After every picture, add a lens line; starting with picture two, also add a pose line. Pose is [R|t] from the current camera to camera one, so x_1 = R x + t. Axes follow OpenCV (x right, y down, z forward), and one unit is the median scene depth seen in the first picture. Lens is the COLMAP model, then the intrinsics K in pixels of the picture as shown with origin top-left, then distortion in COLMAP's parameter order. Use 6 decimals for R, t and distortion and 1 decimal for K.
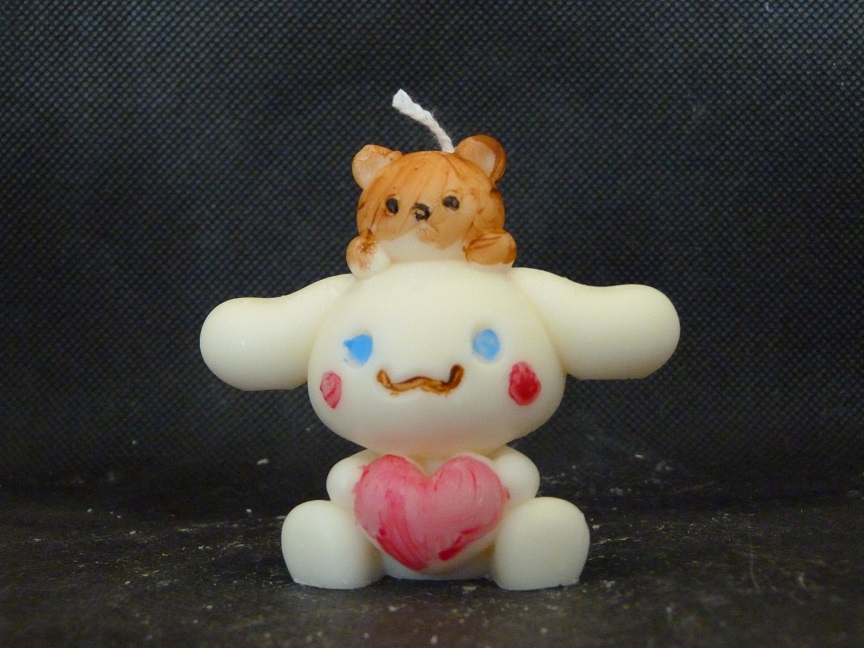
lens RADIAL K [[1344.2, 0, 415.4], [0, 1344.2, 345.6], [0, 0, 1]] dist [-0.118975, 0.092858]
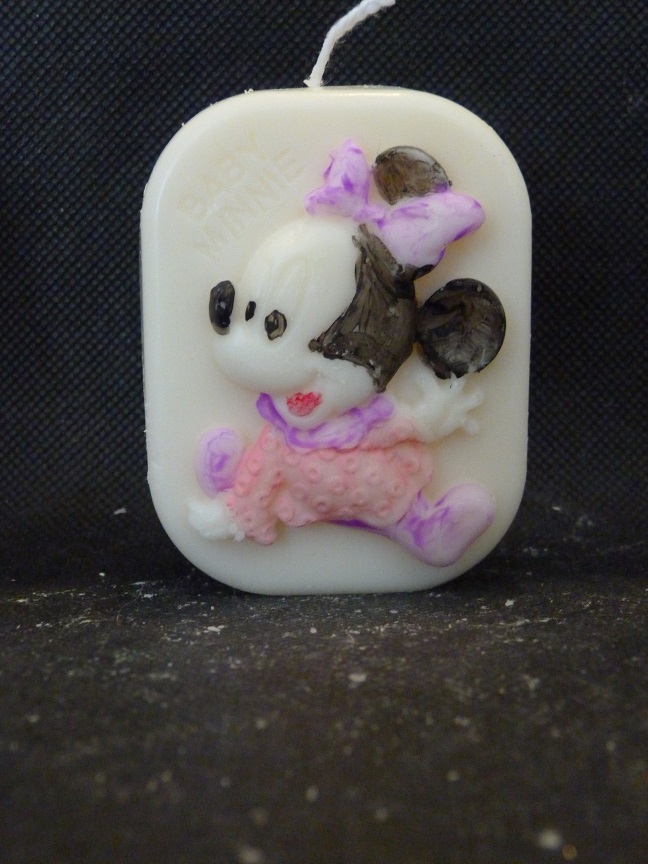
lens RADIAL K [[1344.2, 0, 325.3], [0, 1344.2, 474.0], [0, 0, 1]] dist [-0.118975, 0.092858]
pose [[0.999894, 0.005811, 0.013383, 0.005980], [-0.007139, 0.994817, 0.101433, -0.024817], [-0.012725, -0.101517, 0.994752, 0.141744]]
